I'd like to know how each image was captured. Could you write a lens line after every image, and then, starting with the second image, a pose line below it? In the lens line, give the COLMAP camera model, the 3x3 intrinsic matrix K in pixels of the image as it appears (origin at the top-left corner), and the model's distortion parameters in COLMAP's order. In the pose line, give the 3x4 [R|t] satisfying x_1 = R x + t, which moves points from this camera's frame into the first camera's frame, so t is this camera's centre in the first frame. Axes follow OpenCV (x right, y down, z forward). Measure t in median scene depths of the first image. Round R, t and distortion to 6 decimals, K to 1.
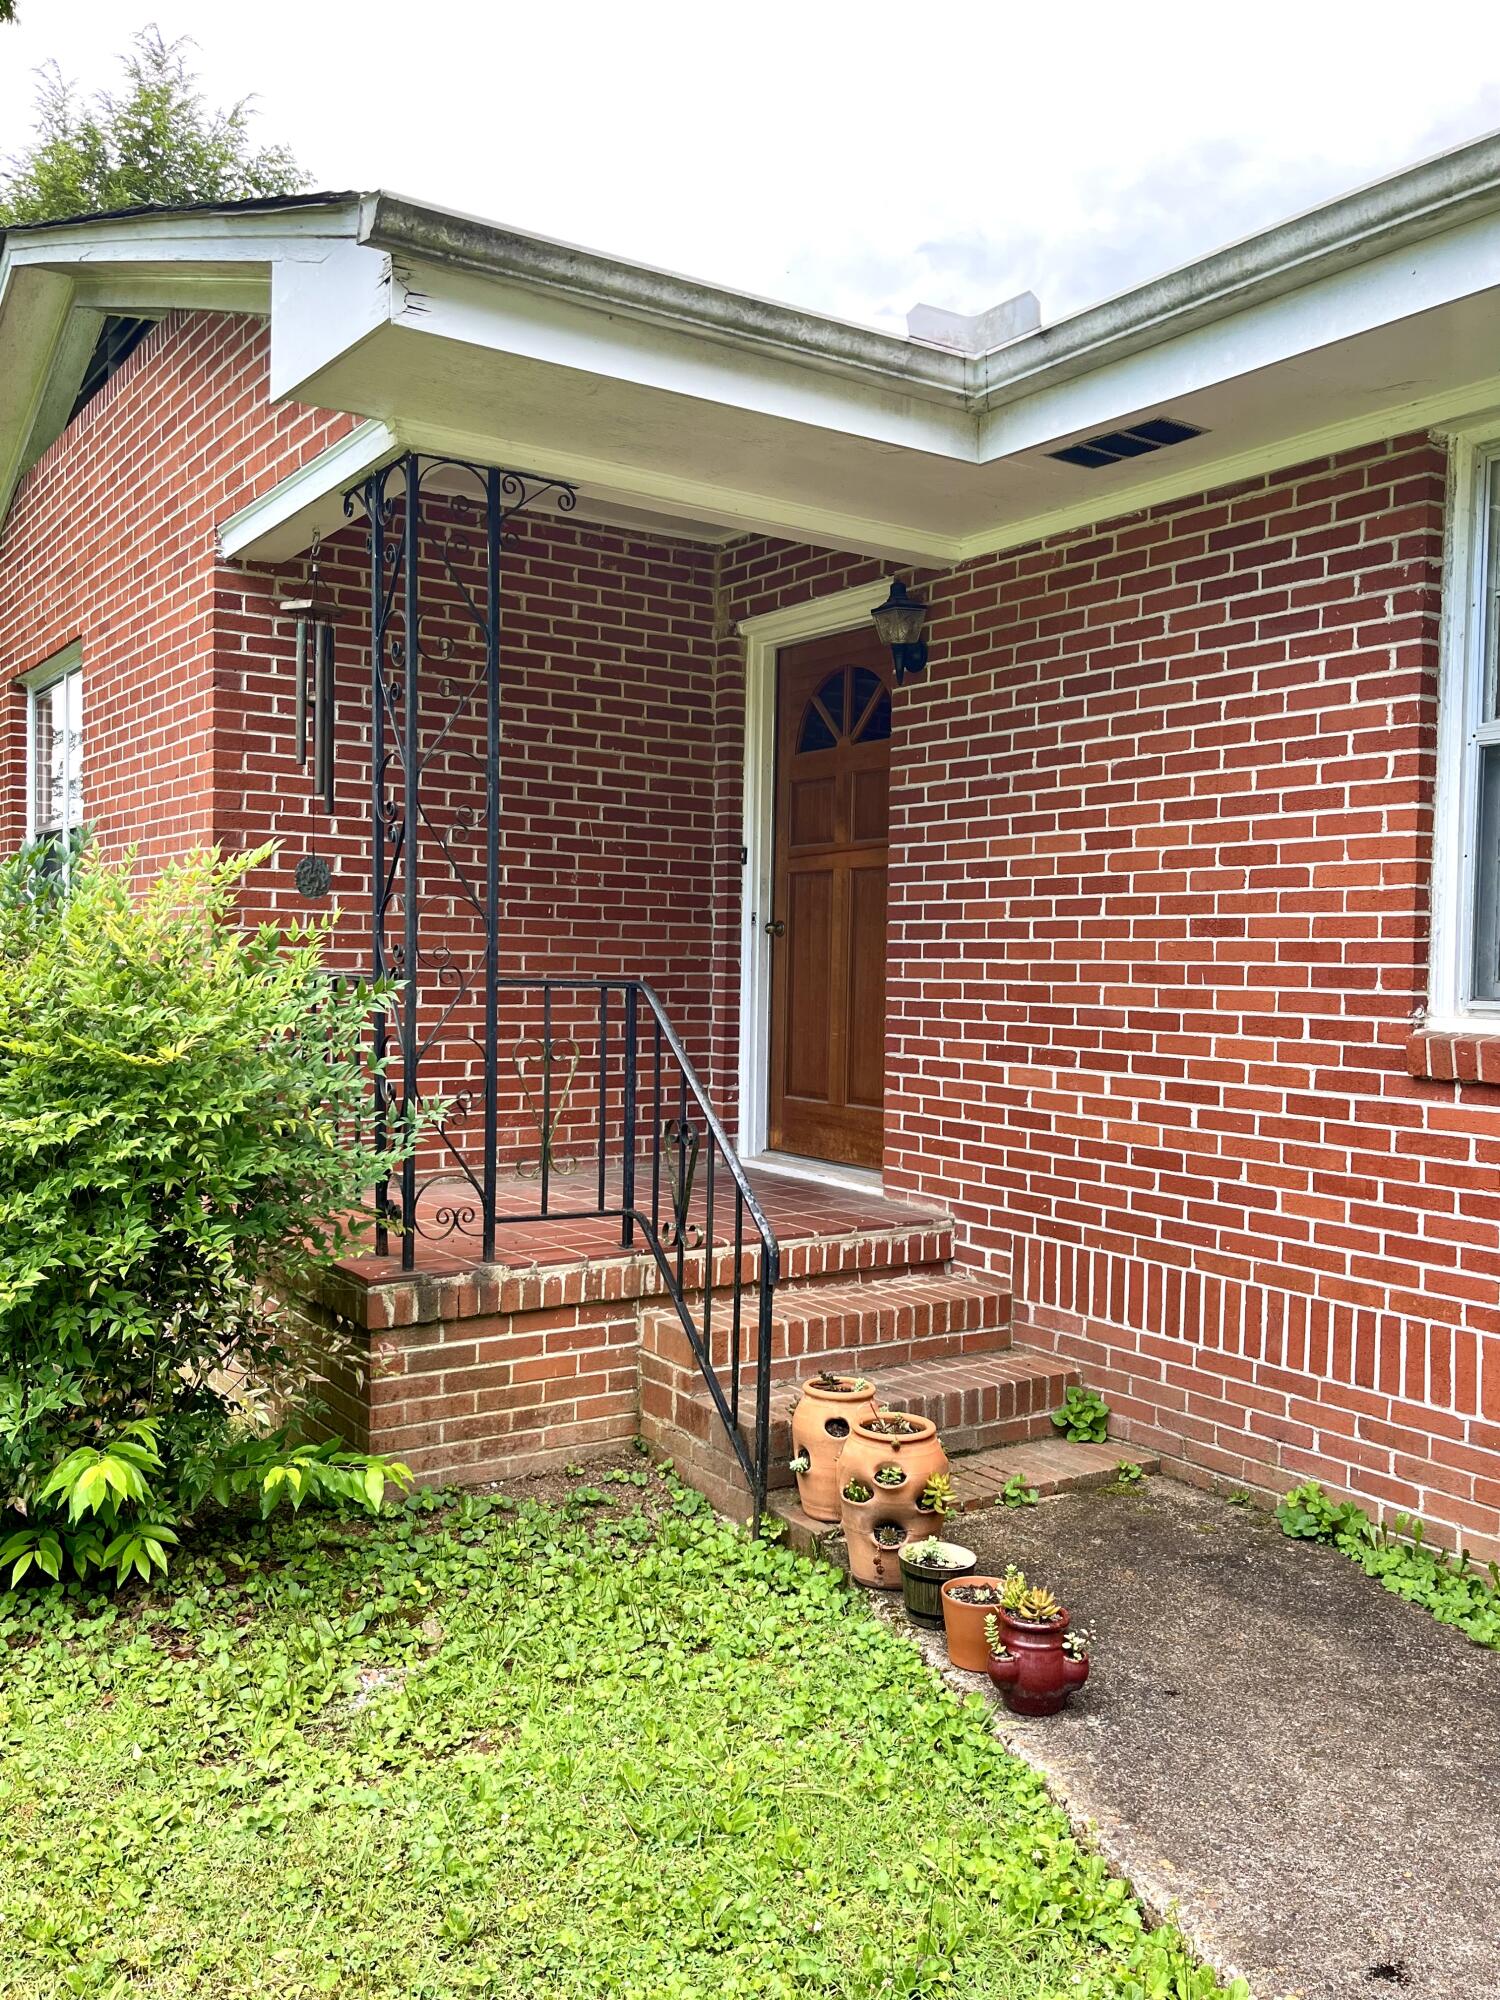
lens RADIAL K [[1650.7, 0, 750.0], [0, 1650.7, 1000.0], [0, 0, 1]] dist [0.087992, -0.127094]
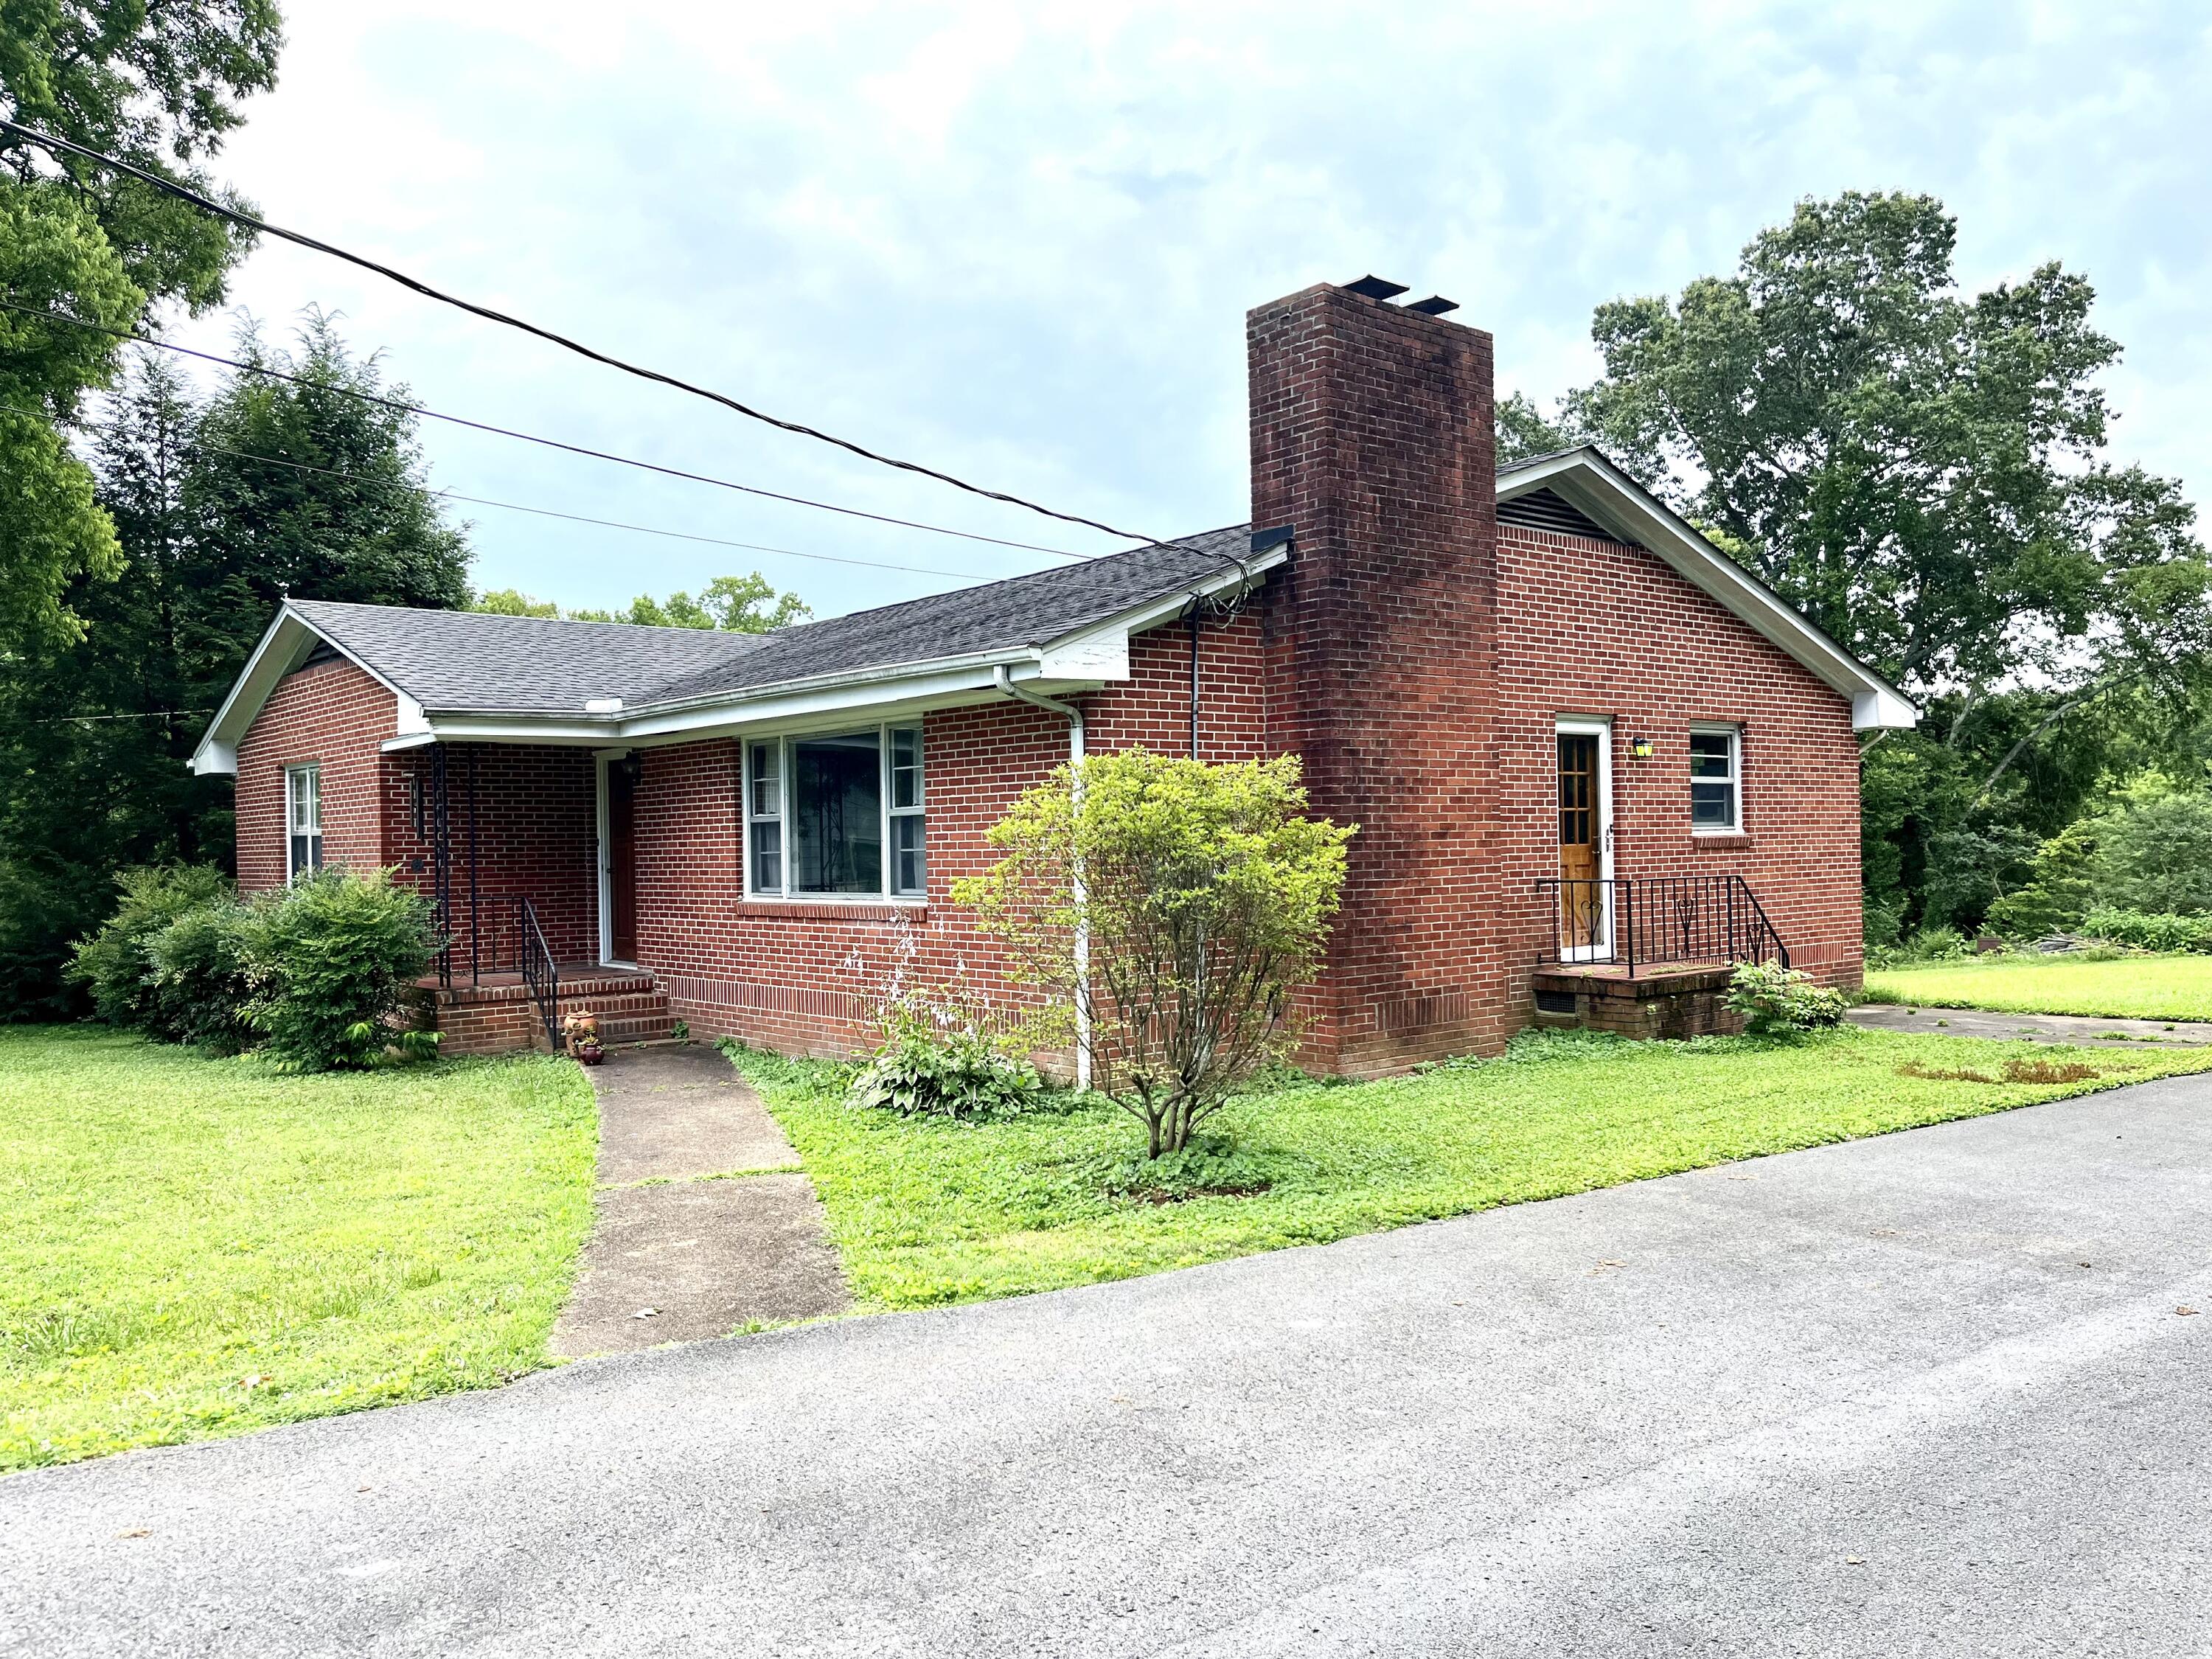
lens RADIAL K [[1694.2, 0, 1100.3], [0, 1694.2, 838.1], [0, 0, 1]] dist [0.065558, -0.094778]
pose [[0.994327, -0.035843, 0.100148, 0.738548], [0.038978, 0.998804, -0.029527, 0.017366], [-0.098970, 0.033263, 0.994534, -2.462601]]
